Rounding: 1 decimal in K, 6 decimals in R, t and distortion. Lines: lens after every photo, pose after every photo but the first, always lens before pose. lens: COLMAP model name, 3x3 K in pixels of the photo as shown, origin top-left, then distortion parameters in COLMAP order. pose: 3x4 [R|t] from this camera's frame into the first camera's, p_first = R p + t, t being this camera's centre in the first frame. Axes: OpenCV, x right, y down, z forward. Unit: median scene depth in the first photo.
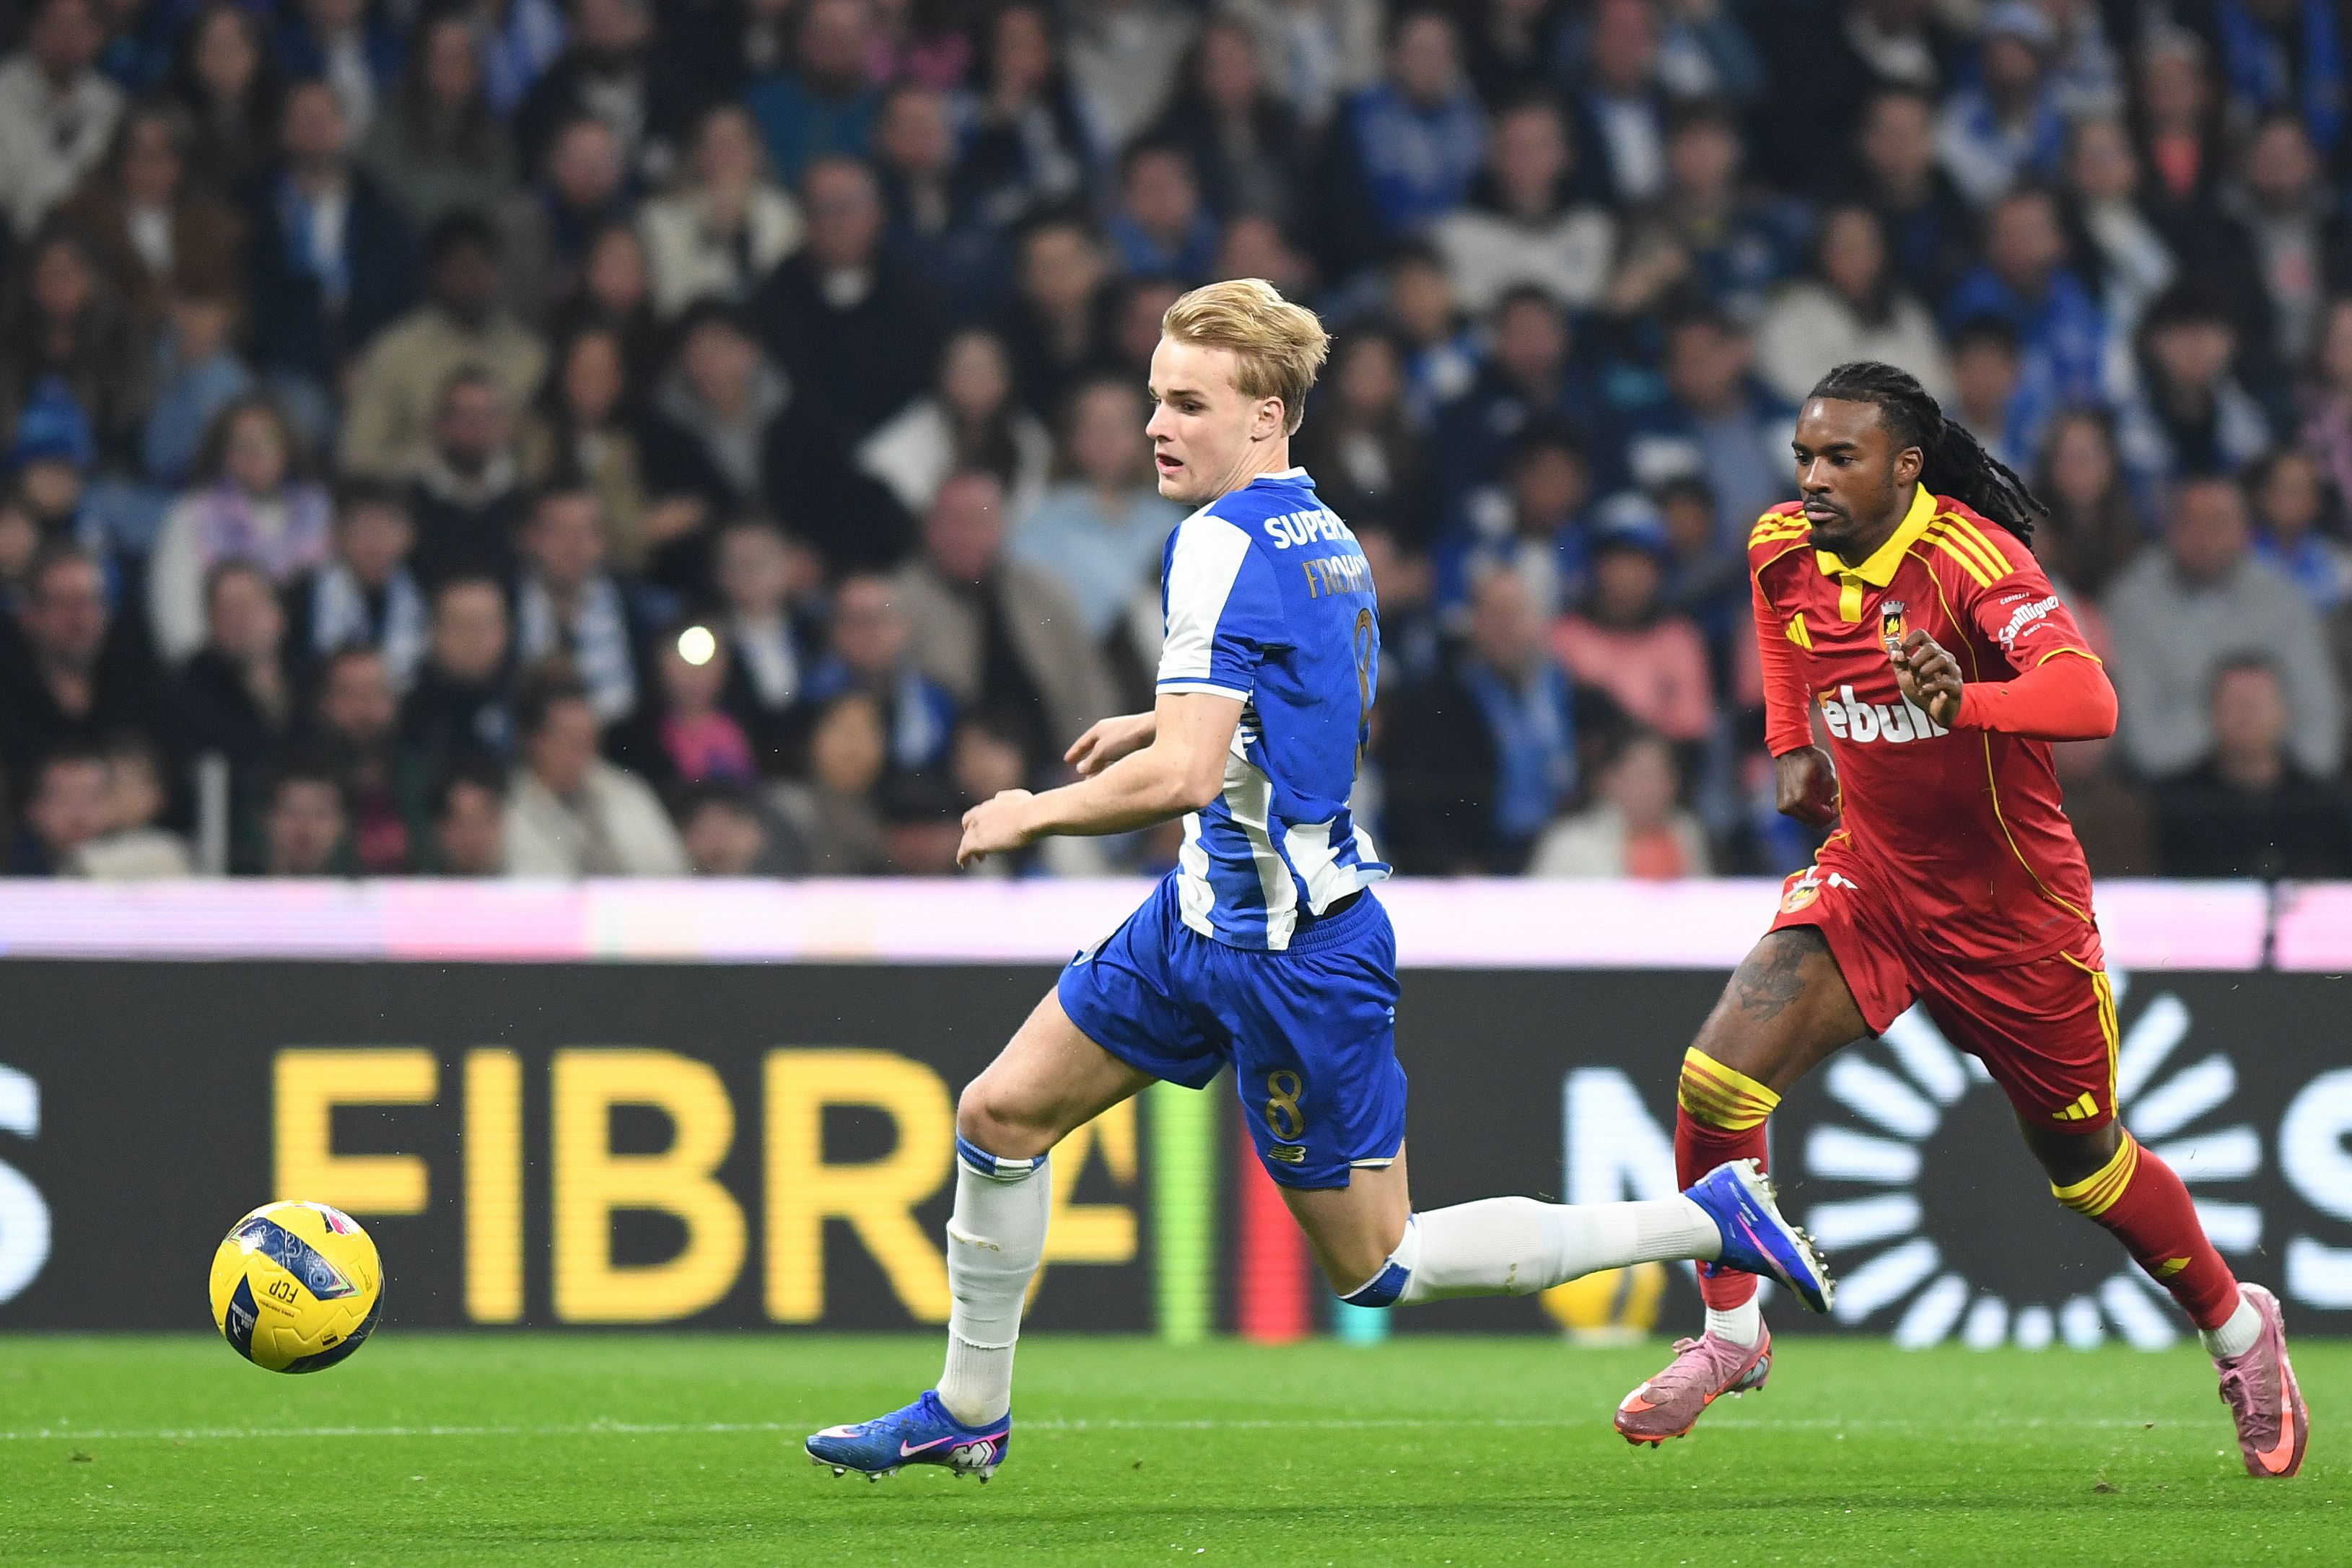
lens RADIAL K [[1023.5, 0, 1180.2], [0, 1023.5, 783.4], [0, 0, 1]] dist [-0.003680, -0.002335]
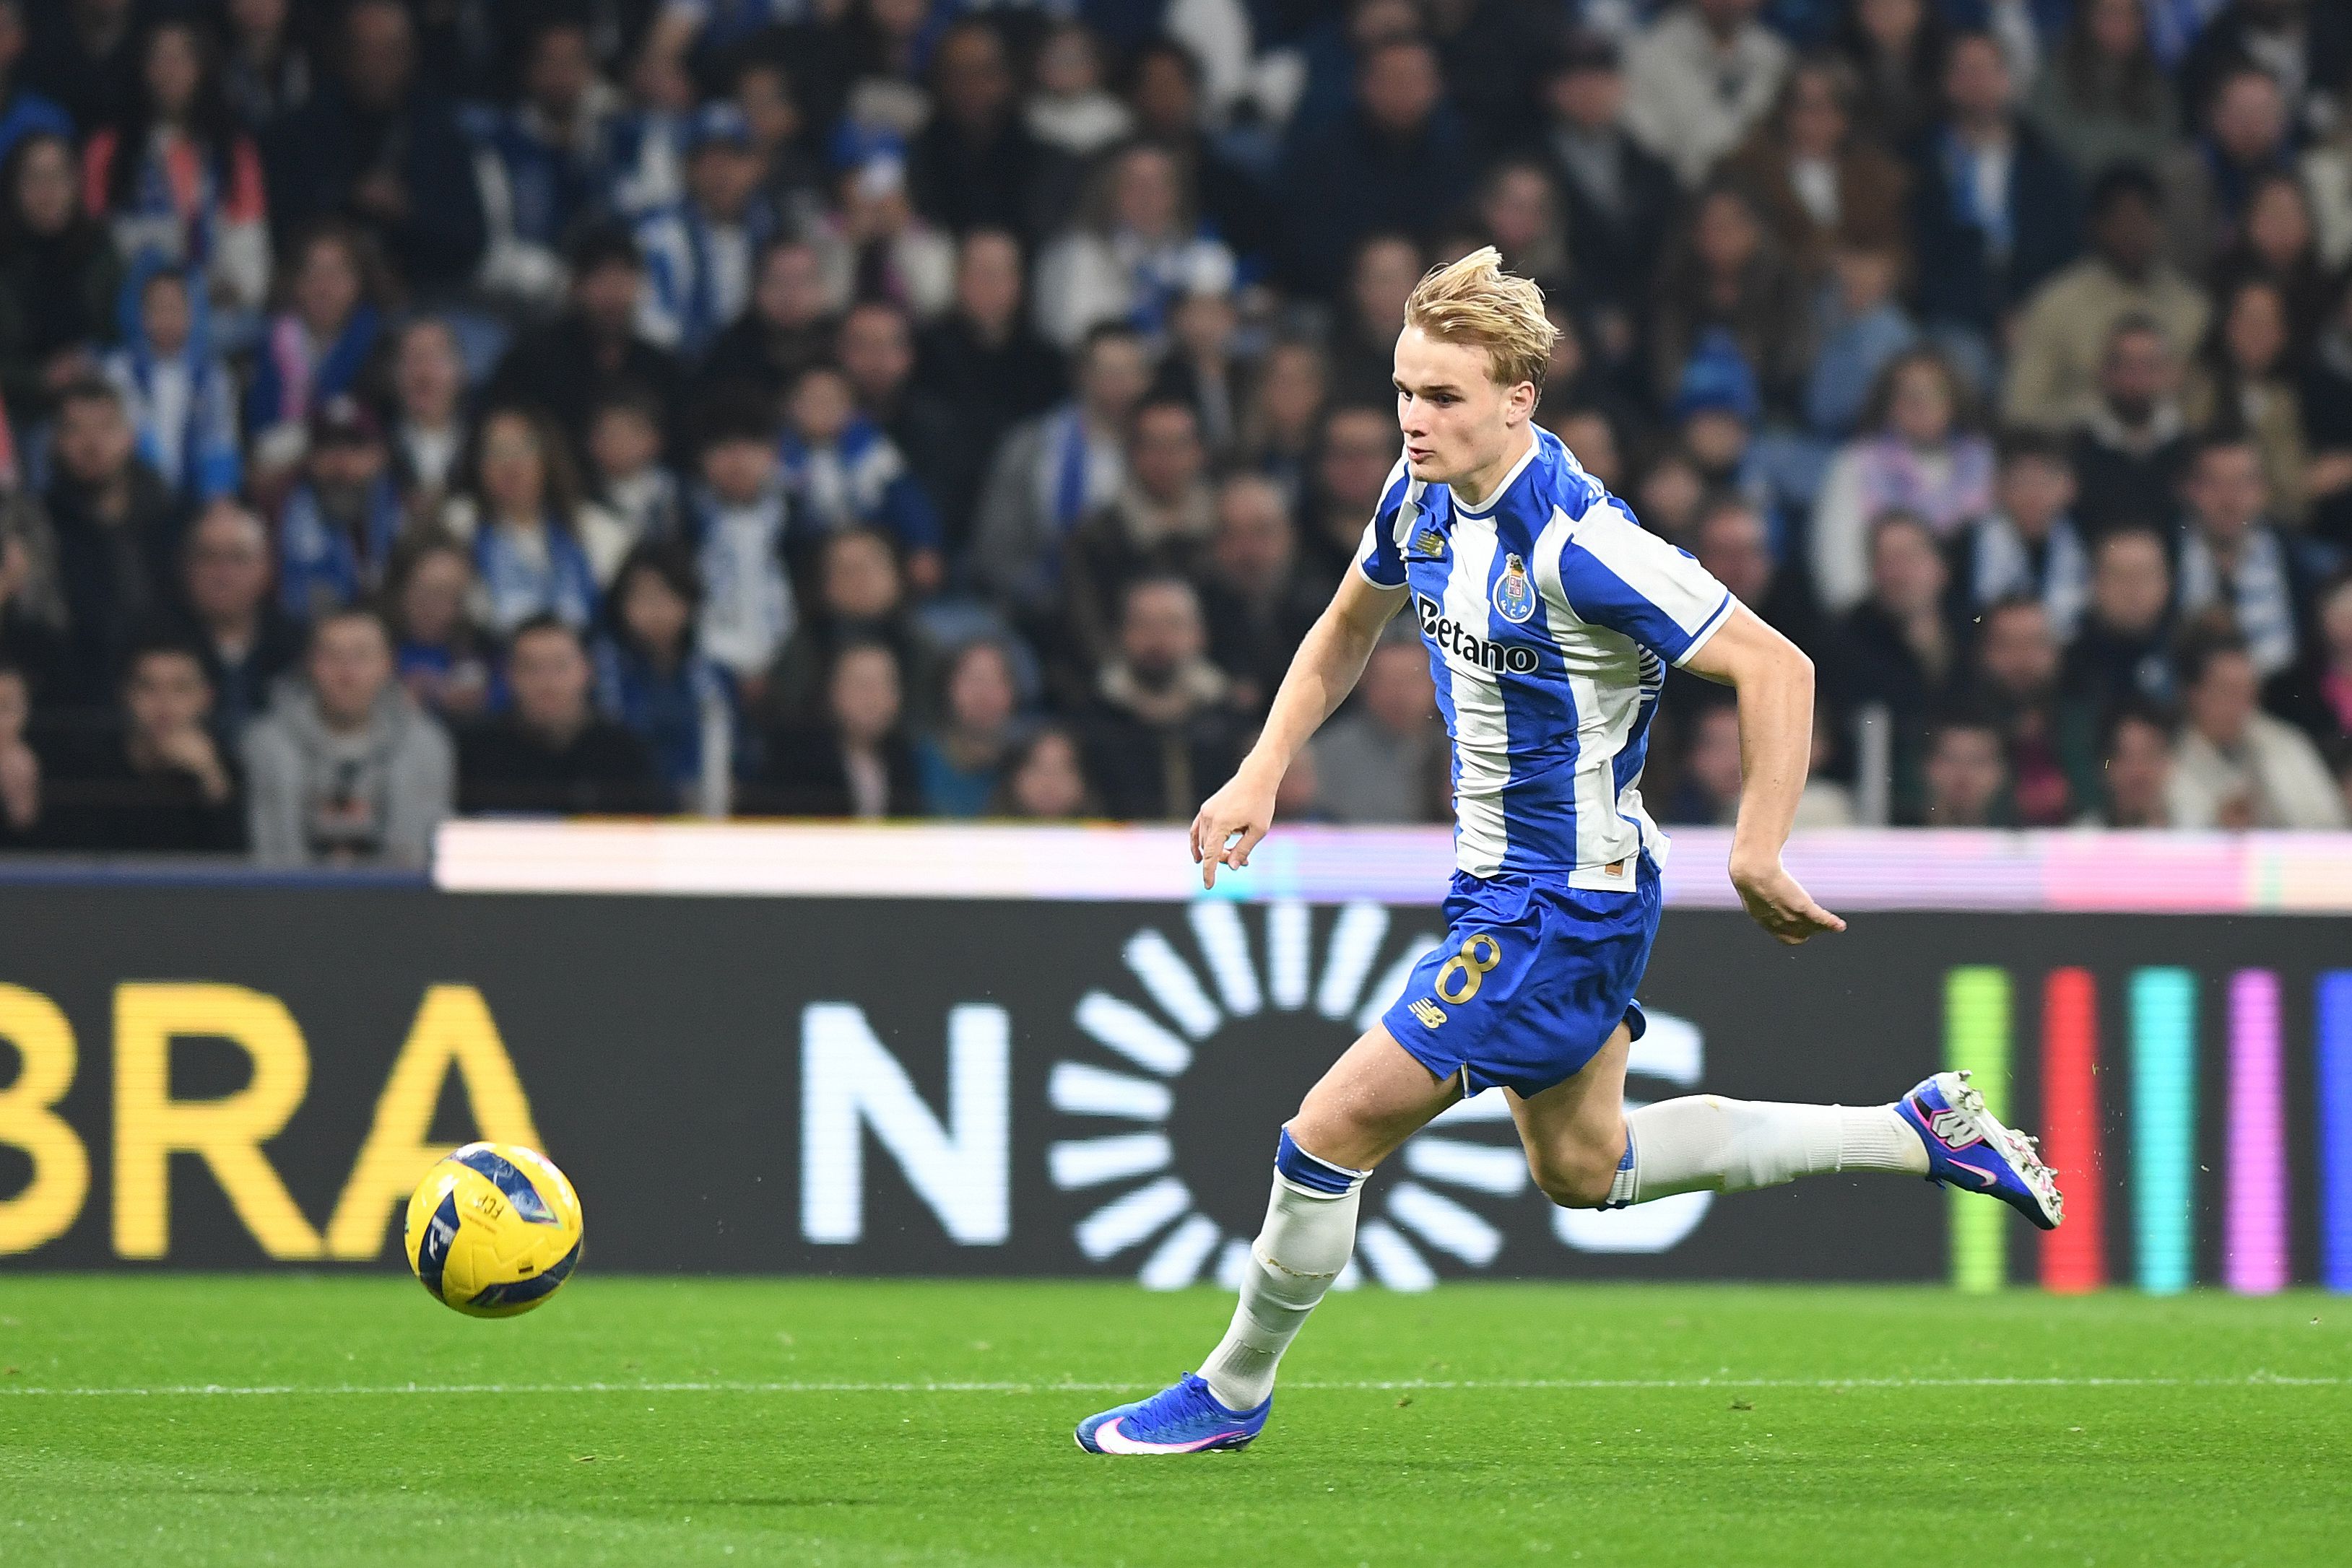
lens RADIAL K [[1023.5, 0, 1179.1], [0, 1023.5, 784.1], [0, 0, 1]] dist [-0.003680, -0.002335]
pose [[0.999324, 0.003928, -0.036555, -1.594650], [-0.003921, 0.999992, 0.000272, 0.051836], [0.036555, -0.000128, 0.999332, -0.030139]]
